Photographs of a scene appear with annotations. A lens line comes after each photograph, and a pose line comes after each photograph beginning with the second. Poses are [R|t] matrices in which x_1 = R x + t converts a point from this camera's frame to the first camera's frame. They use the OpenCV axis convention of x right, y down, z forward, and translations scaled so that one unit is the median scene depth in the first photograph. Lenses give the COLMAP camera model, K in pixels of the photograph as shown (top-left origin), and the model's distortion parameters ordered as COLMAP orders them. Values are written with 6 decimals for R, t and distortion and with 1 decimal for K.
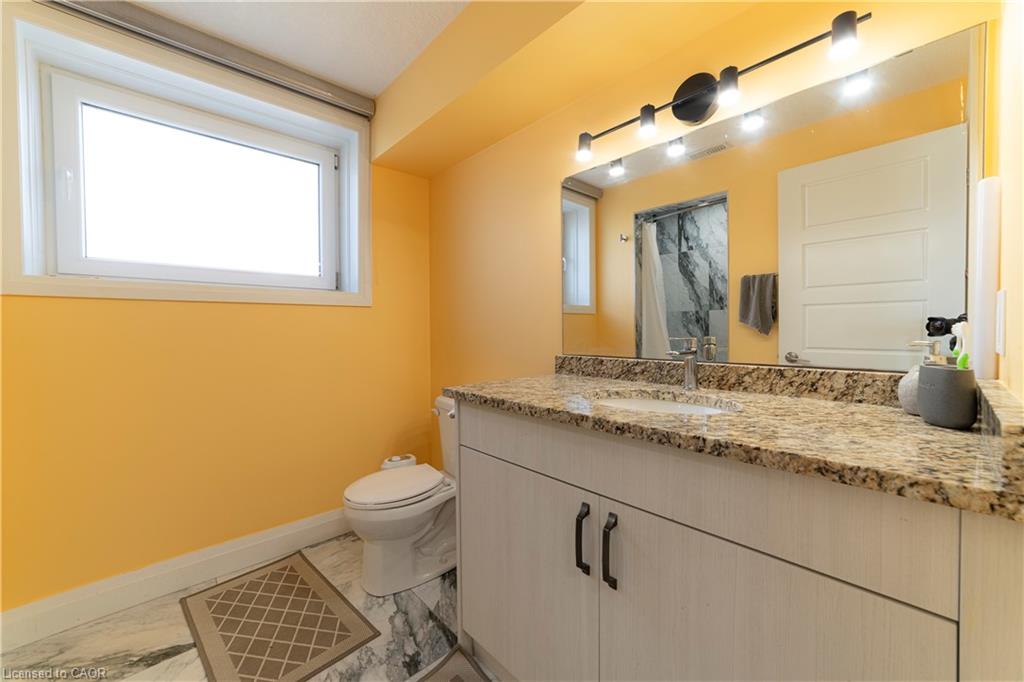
lens RADIAL K [[390.8, 0, 507.4], [0, 390.8, 336.1], [0, 0, 1]] dist [-0.001921, -0.000127]
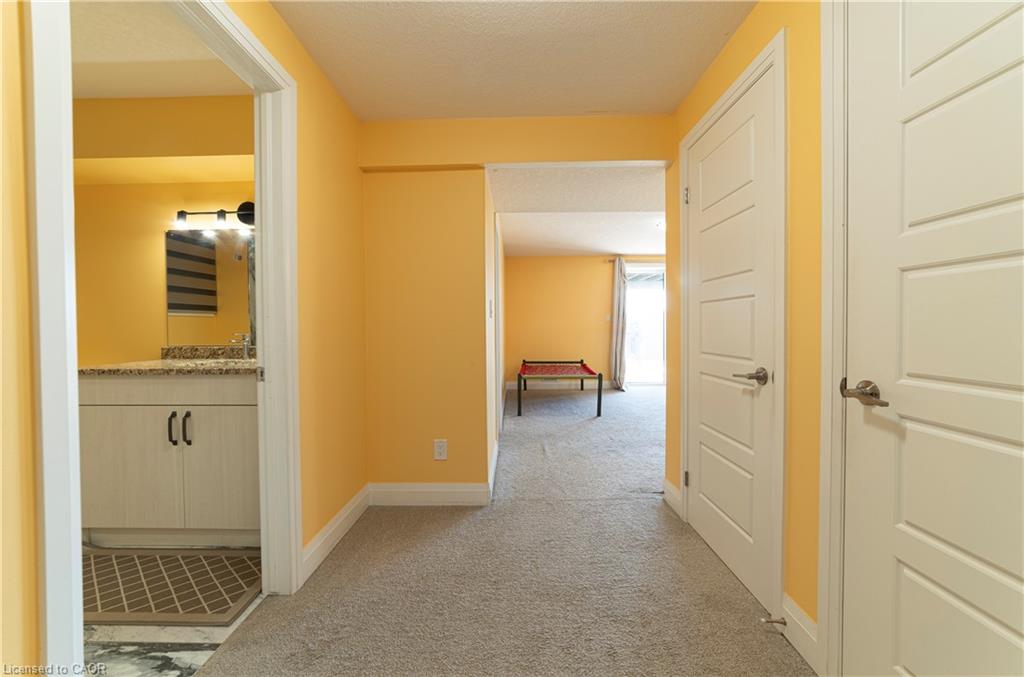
lens RADIAL K [[403.1, 0, 508.8], [0, 403.1, 334.5], [0, 0, 1]] dist [-0.002521, -0.000116]
pose [[0.696264, -0.008469, 0.717736, -0.071783], [0.011465, 0.999934, 0.000677, 0.019093], [-0.717694, 0.007758, 0.696315, -1.320160]]
